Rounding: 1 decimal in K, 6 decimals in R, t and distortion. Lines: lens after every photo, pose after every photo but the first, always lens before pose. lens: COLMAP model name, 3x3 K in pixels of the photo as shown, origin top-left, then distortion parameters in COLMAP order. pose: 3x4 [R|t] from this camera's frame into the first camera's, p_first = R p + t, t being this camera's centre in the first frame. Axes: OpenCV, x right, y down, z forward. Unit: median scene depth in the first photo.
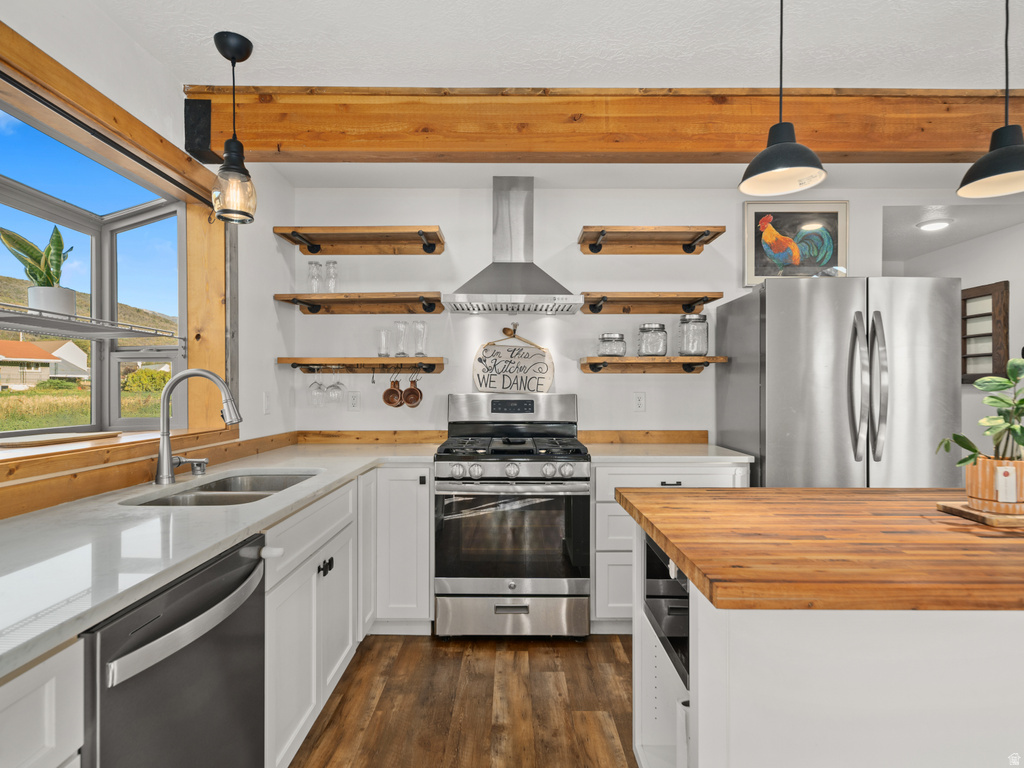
lens RADIAL K [[559.5, 0, 512.3], [0, 559.5, 386.4], [0, 0, 1]] dist [0.000465, 0.003159]
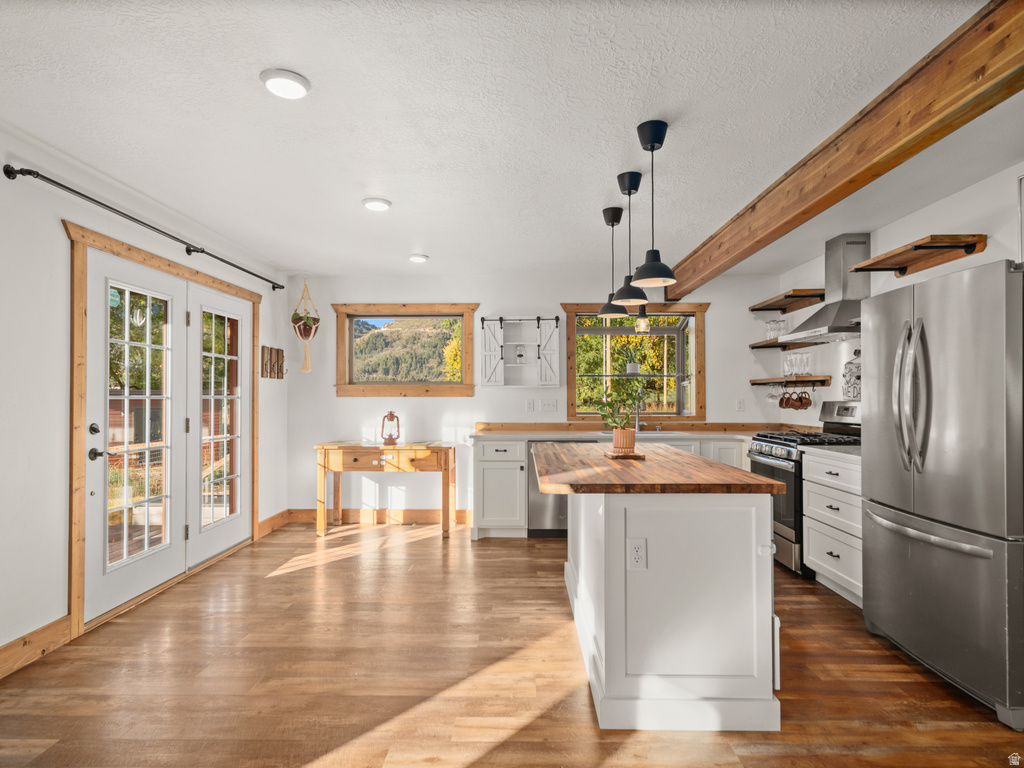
lens RADIAL K [[559.5, 0, 513.4], [0, 559.5, 392.9], [0, 0, 1]] dist [0.000465, 0.003159]
pose [[-0.014257, -0.006981, -0.999874, 1.345577], [0.004393, 0.999966, -0.007045, -0.001189], [0.999889, -0.004493, -0.014226, 0.258830]]
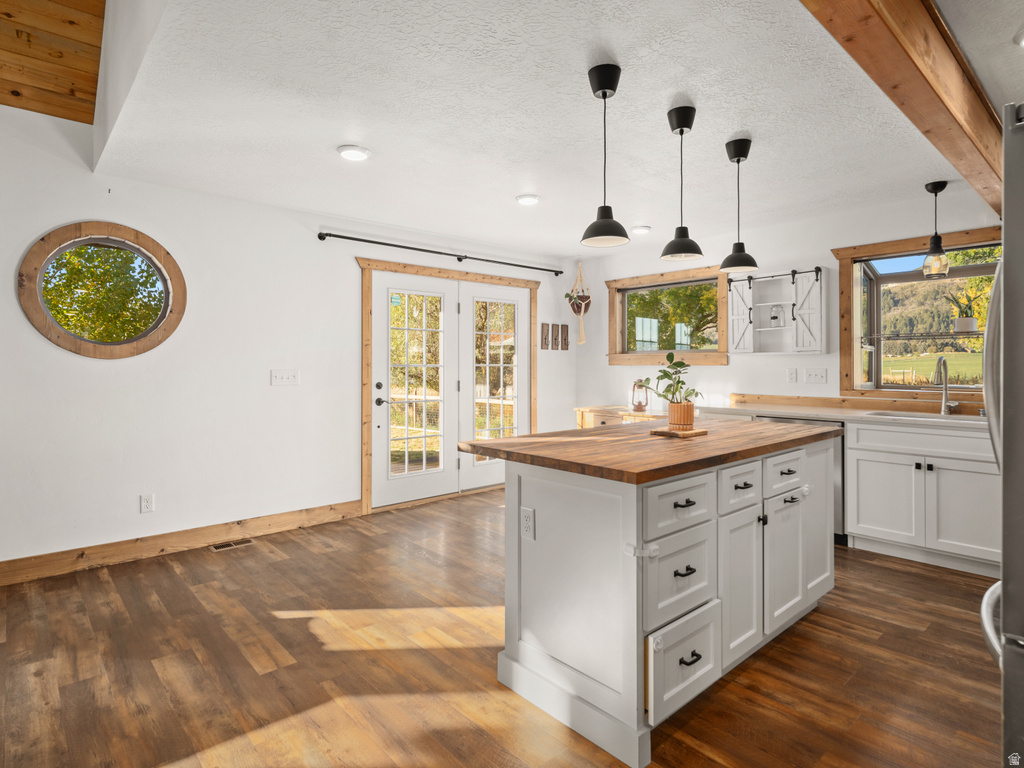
lens RADIAL K [[559.5, 0, 515.0], [0, 559.5, 362.7], [0, 0, 1]] dist [0.000465, 0.003159]
pose [[-0.741043, -0.002519, -0.671452, 1.131693], [0.002361, 0.999977, -0.006357, -0.000768], [0.671453, -0.006296, -0.741020, 0.895646]]
